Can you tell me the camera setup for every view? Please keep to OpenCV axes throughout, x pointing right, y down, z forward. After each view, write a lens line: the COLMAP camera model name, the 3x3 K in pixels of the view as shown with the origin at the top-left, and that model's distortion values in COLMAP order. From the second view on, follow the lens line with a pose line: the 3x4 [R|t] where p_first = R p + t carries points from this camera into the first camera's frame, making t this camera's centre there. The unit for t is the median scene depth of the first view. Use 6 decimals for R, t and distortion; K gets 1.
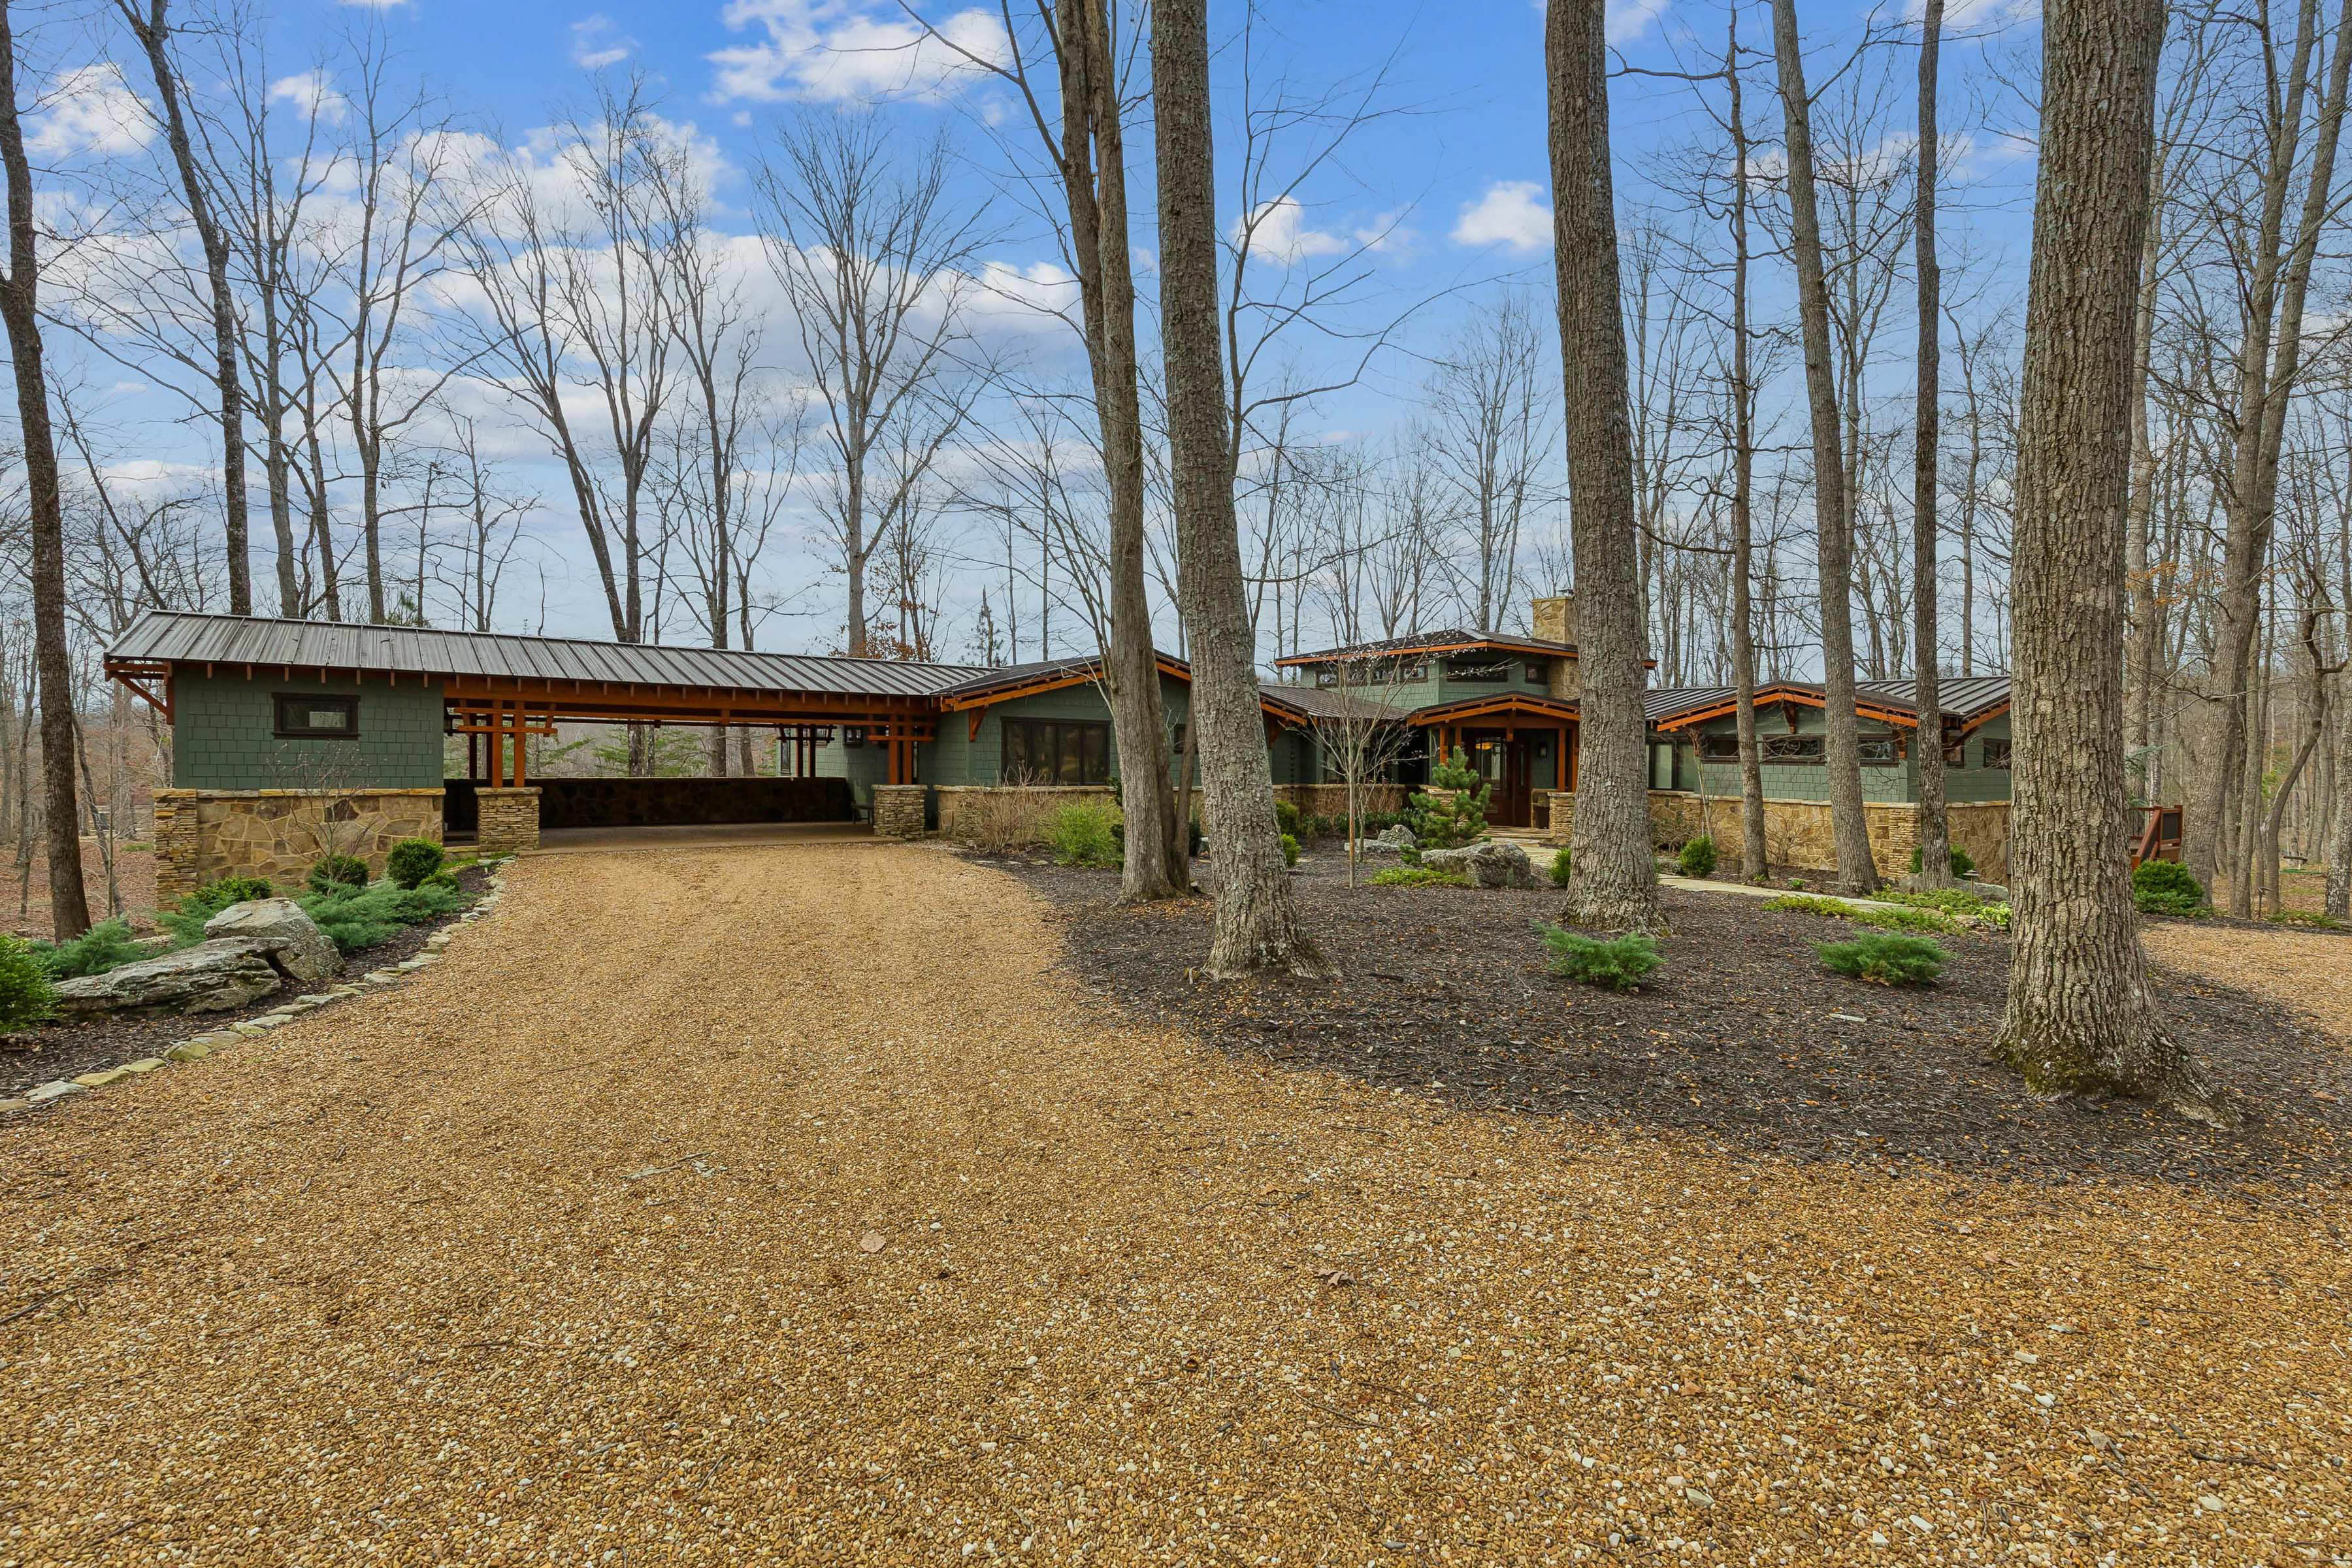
lens RADIAL K [[1069.1, 0, 1175.1], [0, 1069.1, 799.0], [0, 0, 1]] dist [-0.000727, -0.000208]
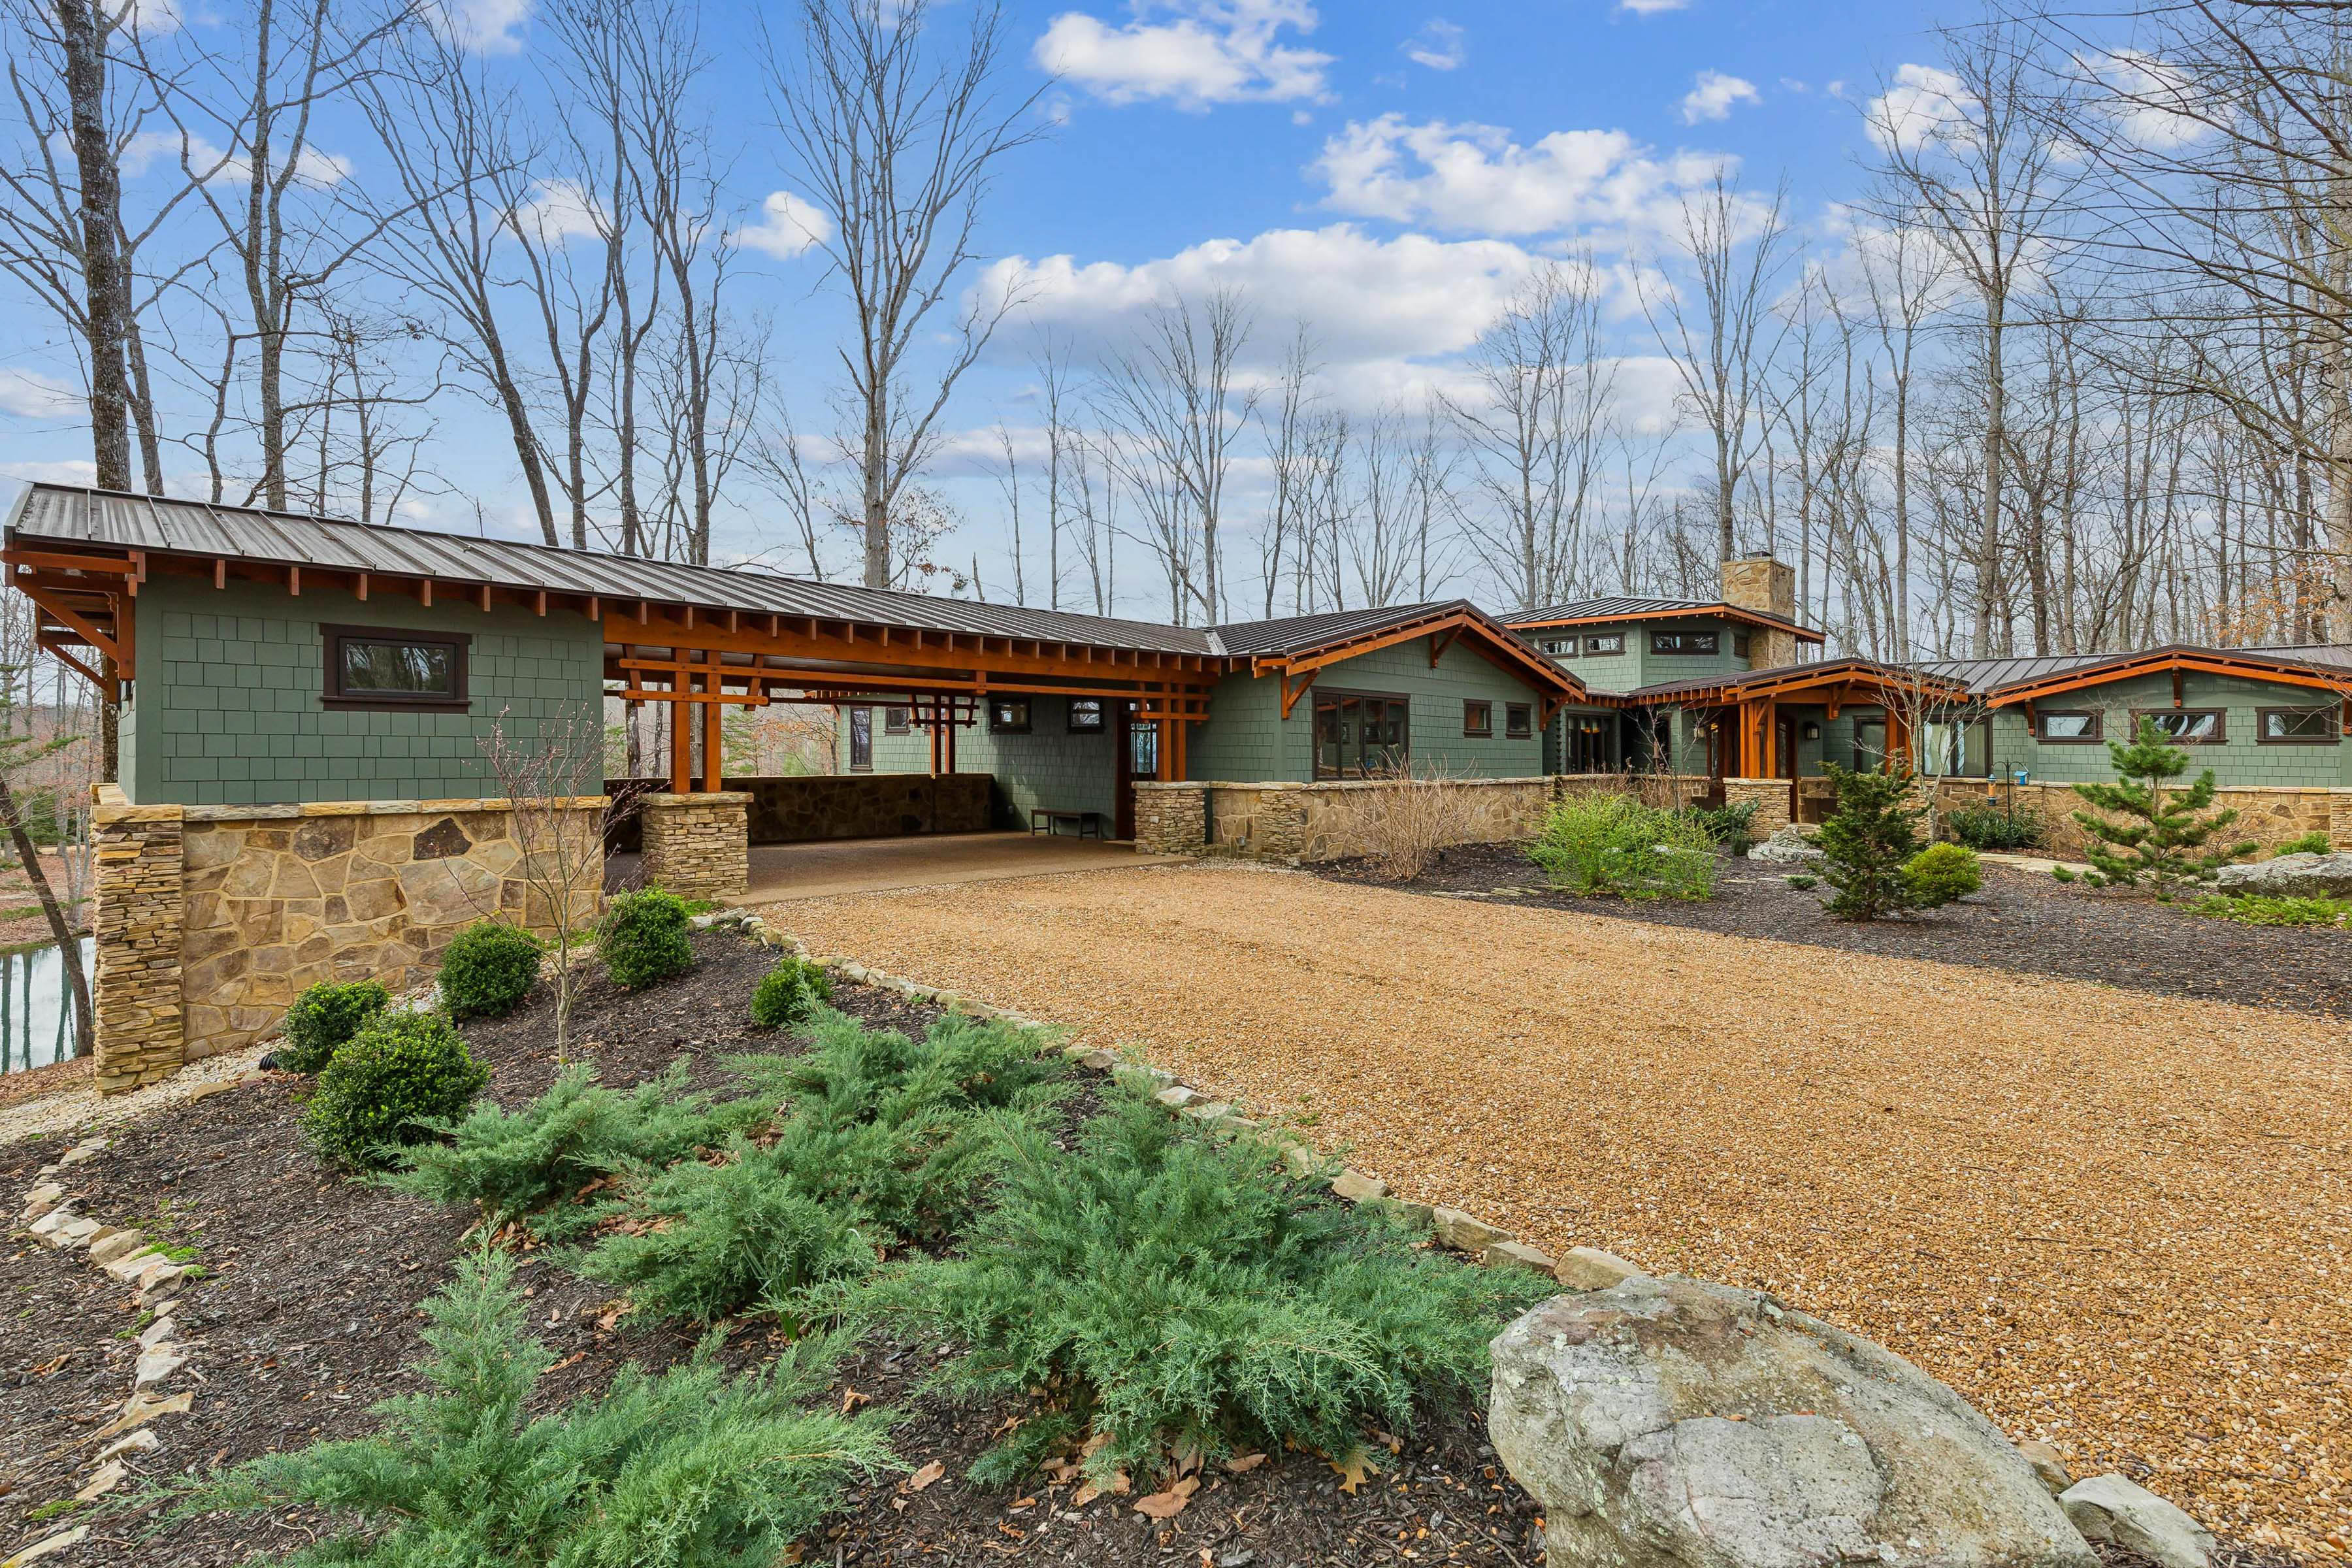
lens RADIAL K [[1067.8, 0, 1176.0], [0, 1067.8, 784.0], [0, 0, 1]] dist [0.000769, 0.000283]
pose [[0.988973, -0.013733, 0.147458, -0.446208], [0.015264, 0.999841, -0.009253, -0.006107], [-0.147308, 0.011402, 0.989025, 0.362022]]
